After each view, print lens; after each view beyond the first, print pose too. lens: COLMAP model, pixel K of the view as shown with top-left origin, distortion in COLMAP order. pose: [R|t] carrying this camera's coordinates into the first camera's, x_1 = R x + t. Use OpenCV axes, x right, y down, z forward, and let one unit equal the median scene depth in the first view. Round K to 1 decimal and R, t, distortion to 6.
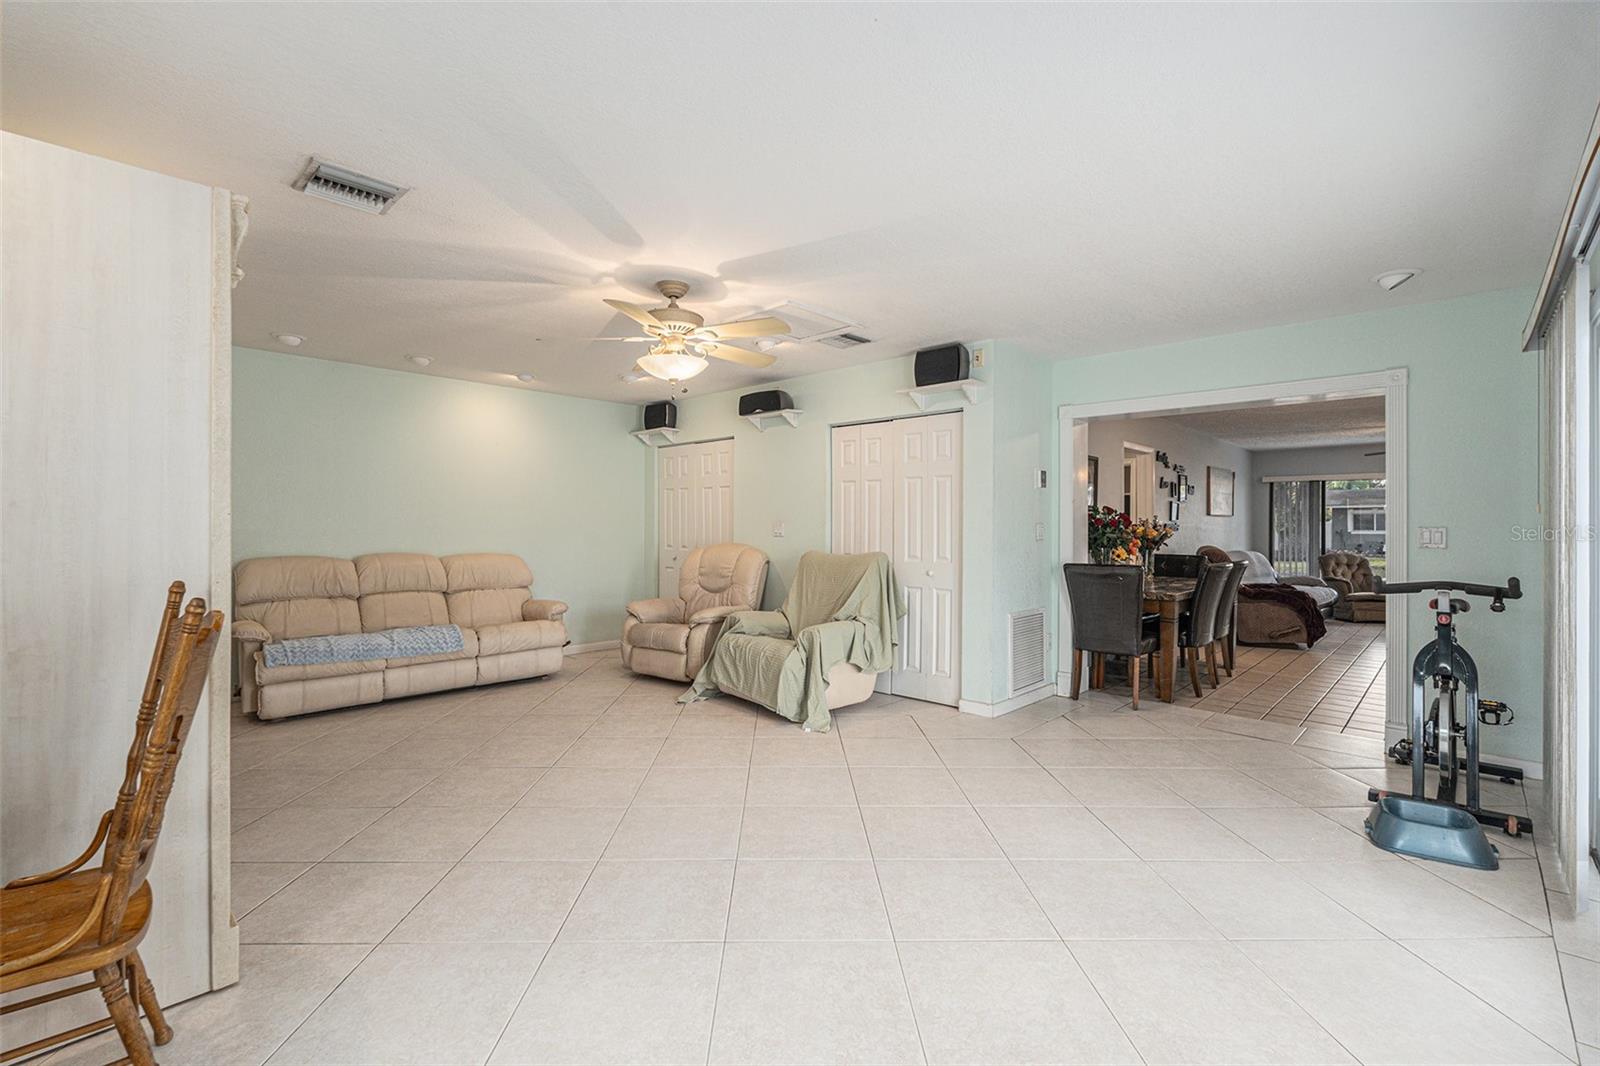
lens RADIAL K [[709.6, 0, 799.6], [0, 709.6, 525.2], [0, 0, 1]] dist [-0.001934, -0.000548]
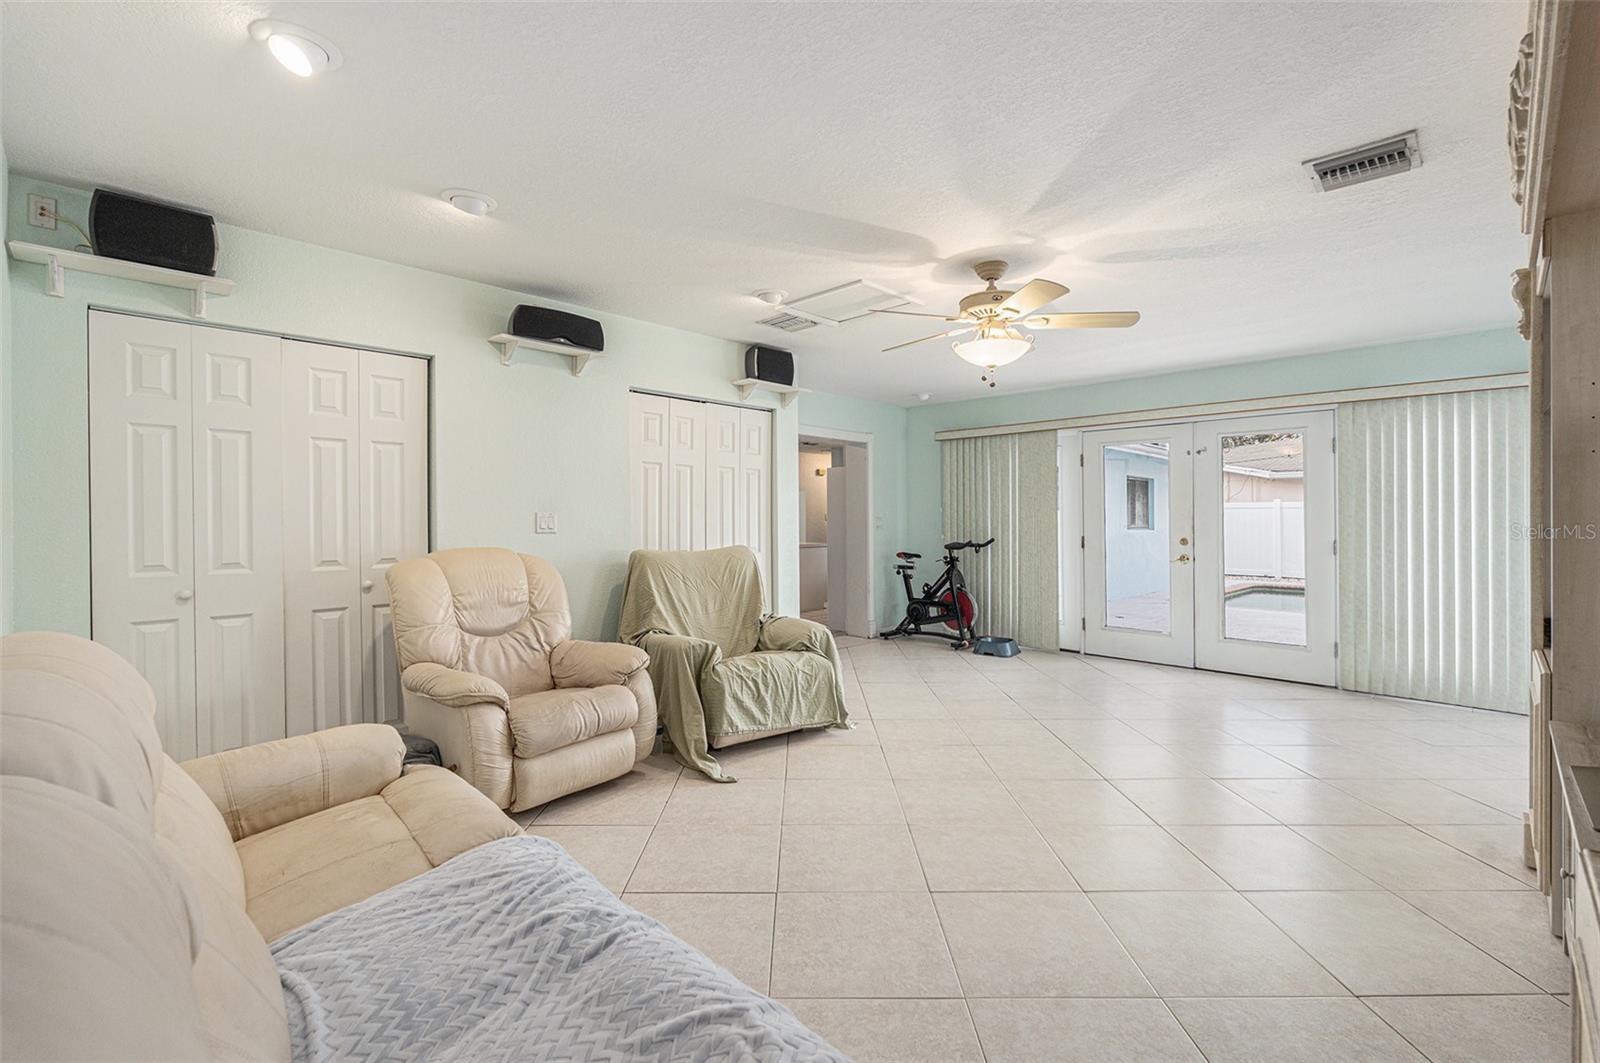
lens RADIAL K [[699.9, 0, 820.9], [0, 699.9, 515.7], [0, 0, 1]] dist [-0.000094, -0.000098]
pose [[0.012588, -0.001257, 0.999920, -0.849691], [-0.006199, 0.999980, 0.001335, -0.002928], [-0.999902, -0.006215, 0.012580, 0.919363]]
